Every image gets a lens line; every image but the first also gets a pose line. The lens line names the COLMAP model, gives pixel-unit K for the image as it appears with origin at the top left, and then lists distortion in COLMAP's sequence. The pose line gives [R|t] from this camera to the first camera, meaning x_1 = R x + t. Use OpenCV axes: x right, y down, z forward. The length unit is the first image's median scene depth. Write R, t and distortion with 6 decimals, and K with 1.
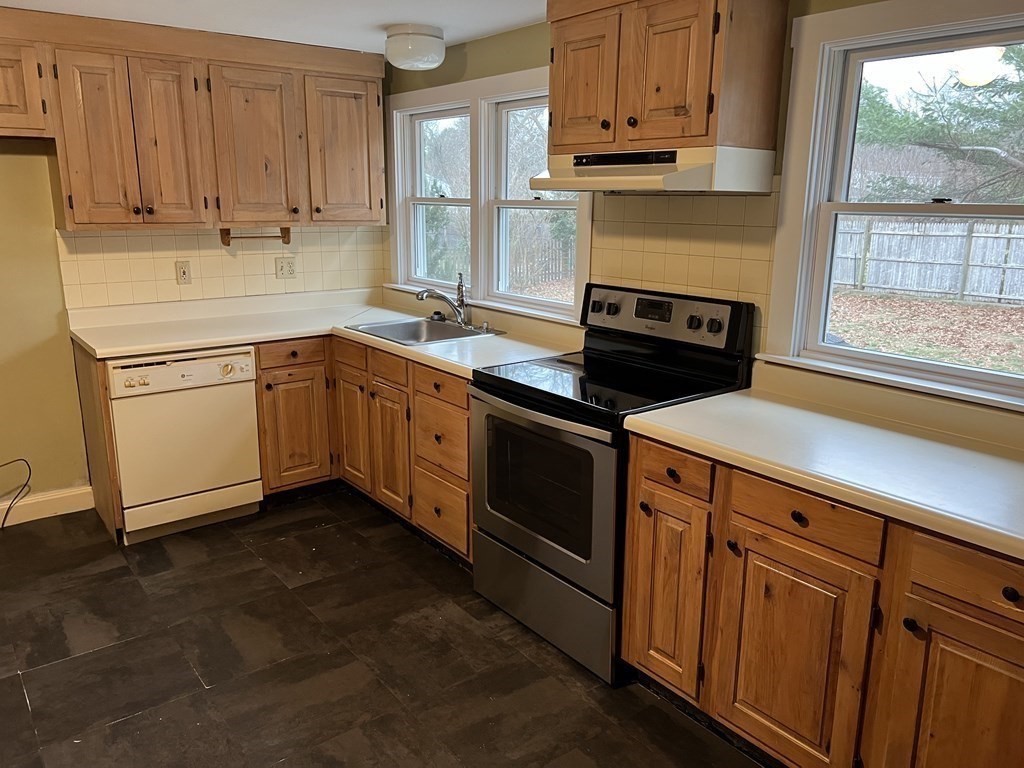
lens RADIAL K [[761.8, 0, 507.2], [0, 761.8, 380.7], [0, 0, 1]] dist [0.066768, -0.081693]
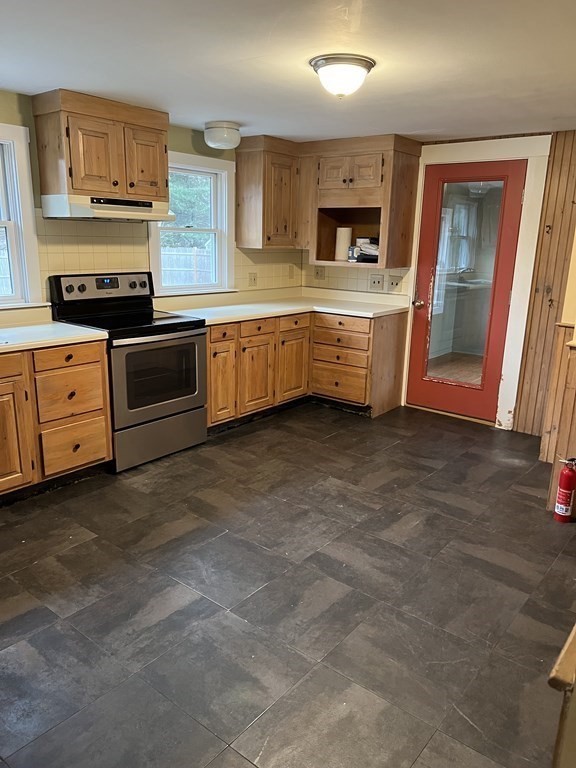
lens RADIAL K [[571.4, 0, 288.0], [0, 571.4, 384.0], [0, 0, 1]] dist [0.066768, -0.081693]
pose [[-0.217198, -0.265378, 0.939361, -1.356856], [0.198669, 0.930174, 0.308719, -0.222033], [-0.955696, 0.253675, -0.149310, 0.900310]]
